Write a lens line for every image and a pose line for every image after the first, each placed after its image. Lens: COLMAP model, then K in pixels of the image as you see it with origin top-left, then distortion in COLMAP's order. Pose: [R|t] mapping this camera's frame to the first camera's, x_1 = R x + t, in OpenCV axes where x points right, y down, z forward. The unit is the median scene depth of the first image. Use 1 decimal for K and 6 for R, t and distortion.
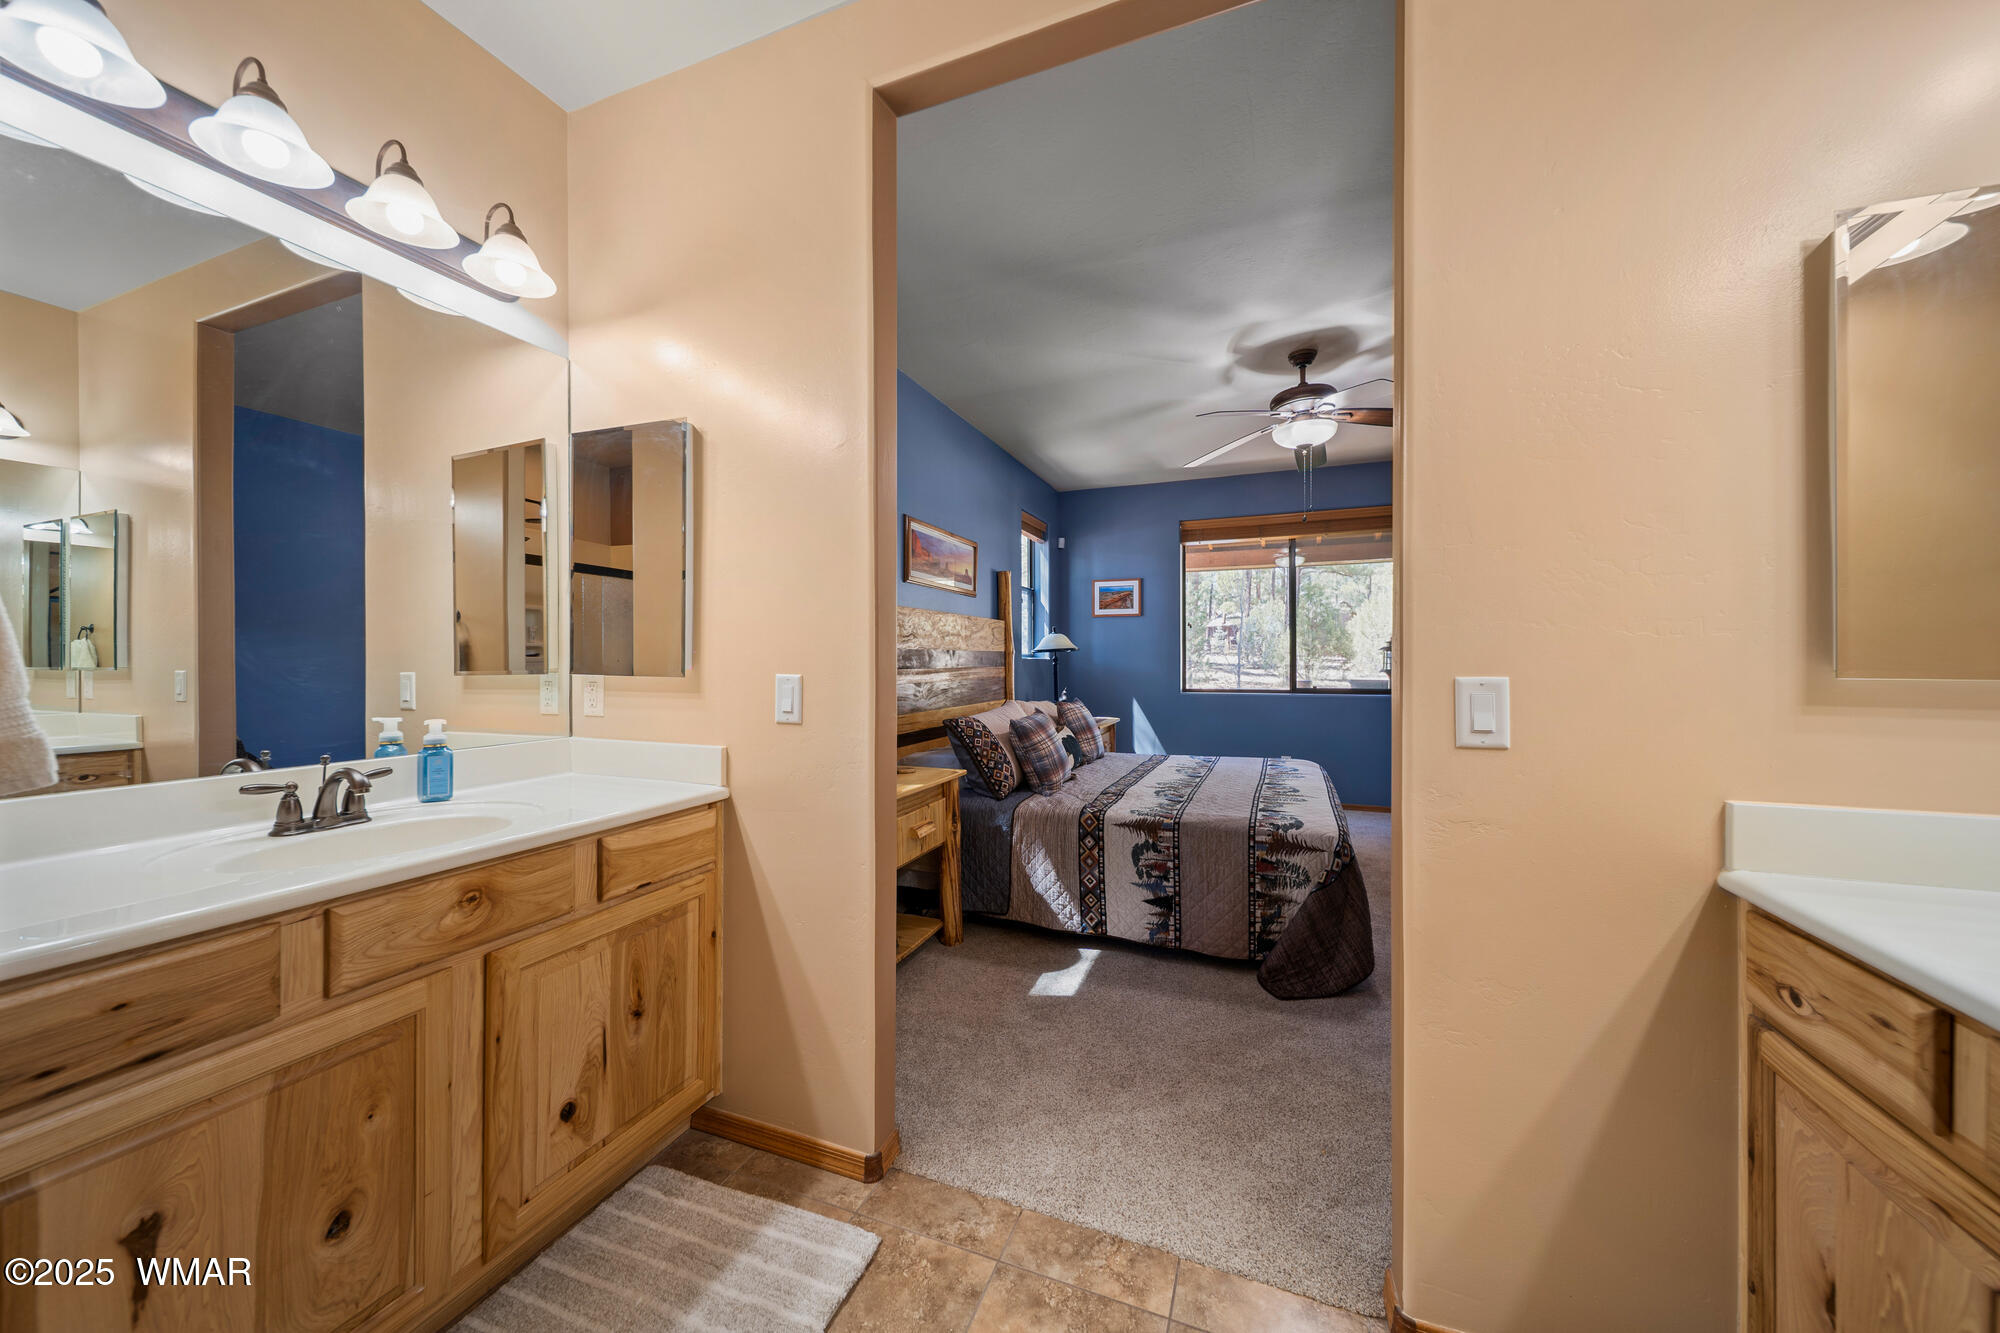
lens RADIAL K [[716.8, 0, 995.0], [0, 716.8, 661.1], [0, 0, 1]] dist [0.007435, -0.000916]
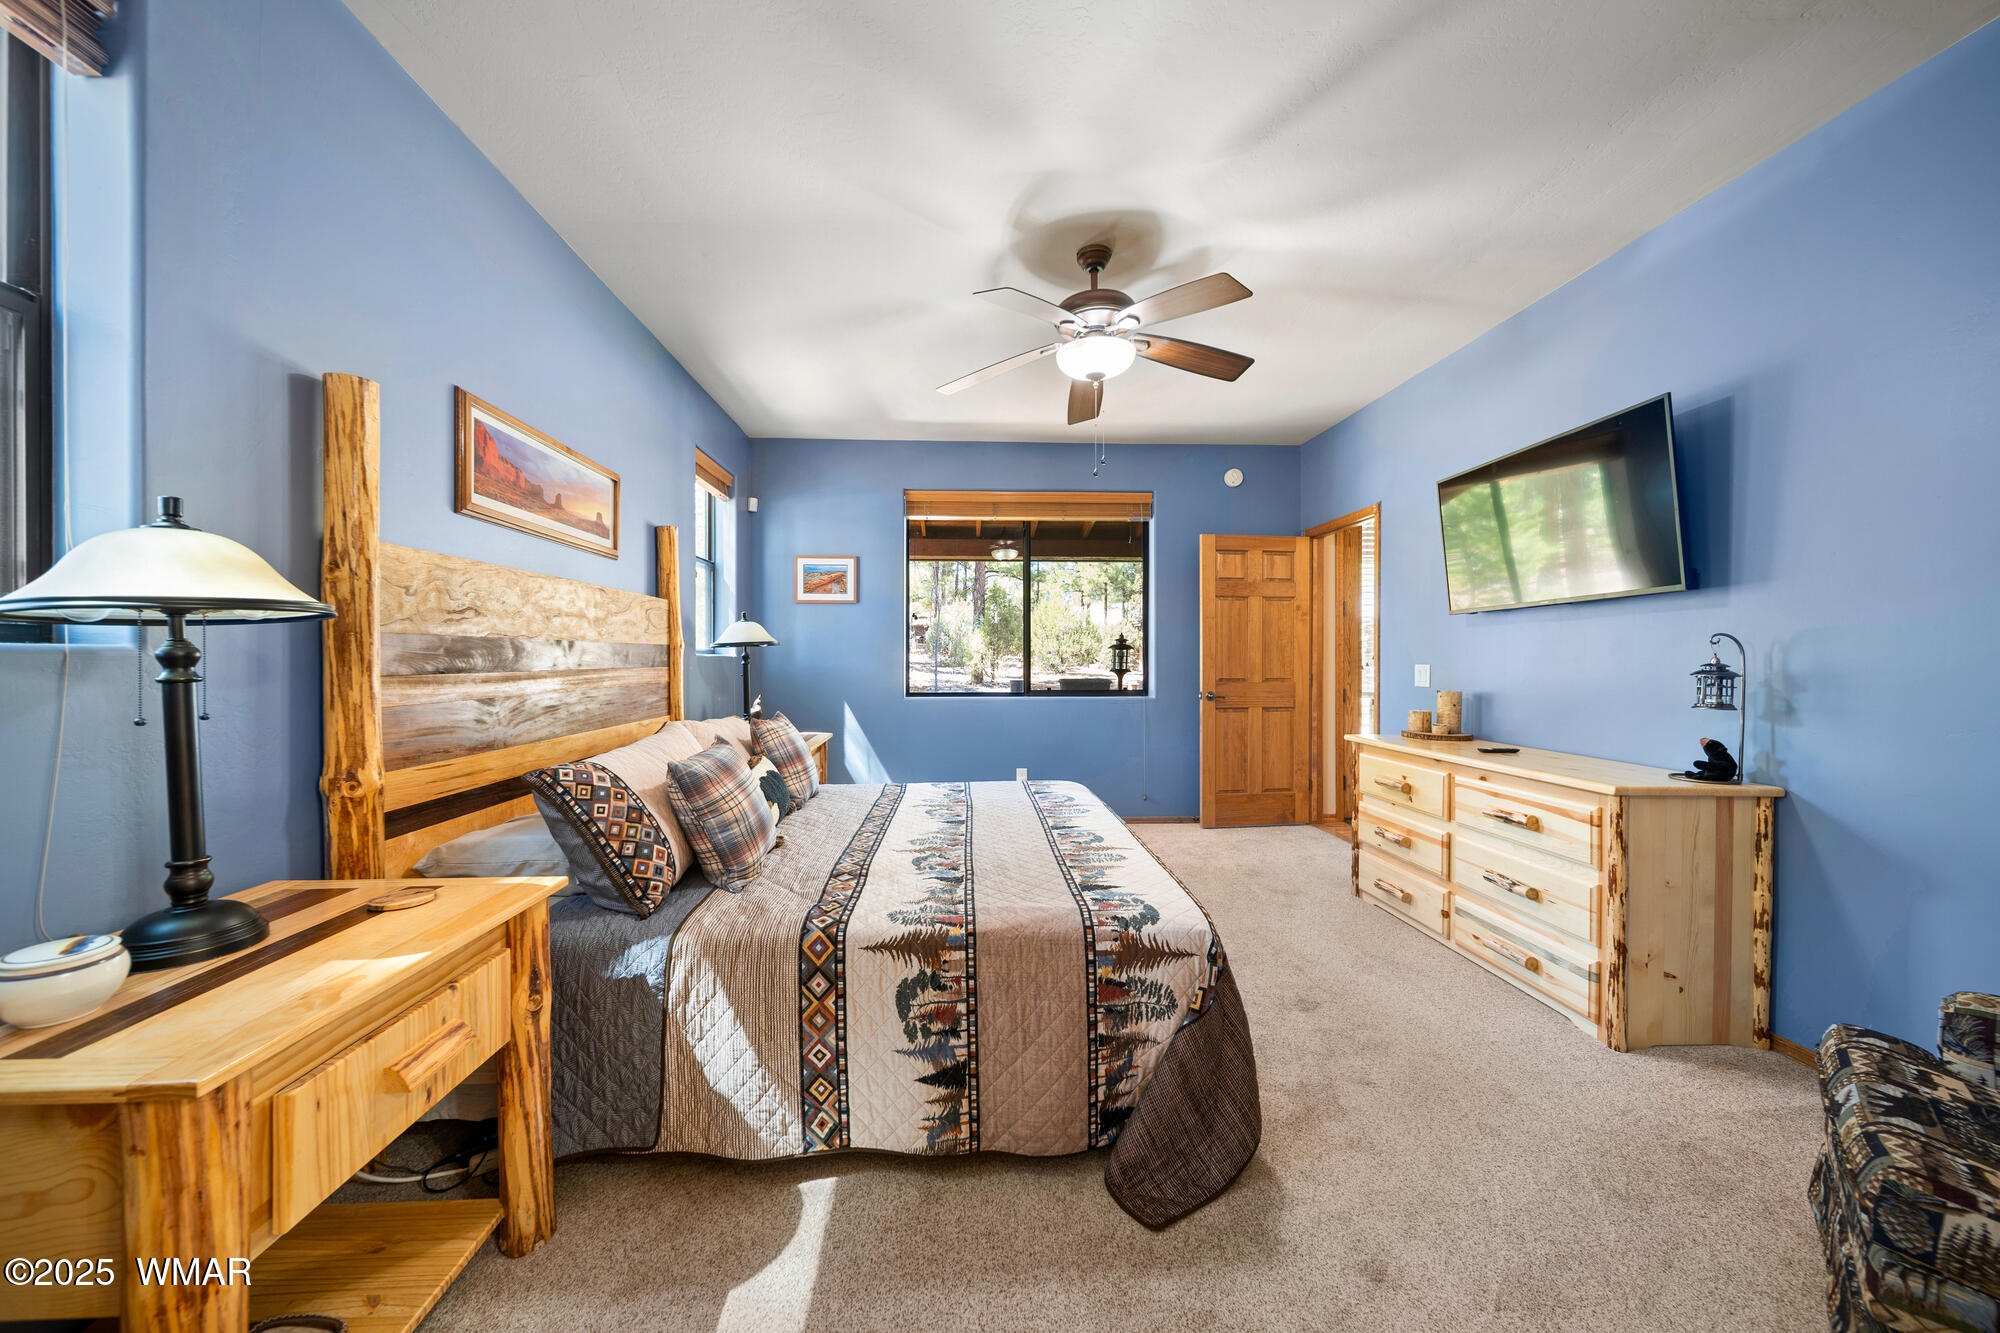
lens RADIAL K [[716.8, 0, 988.1], [0, 716.8, 660.6], [0, 0, 1]] dist [0.007435, -0.000916]
pose [[0.913643, 0.001537, 0.406515, 0.023369], [-0.002238, 0.999997, 0.001248, 0.000175], [-0.406512, -0.002050, 0.913643, 0.407782]]
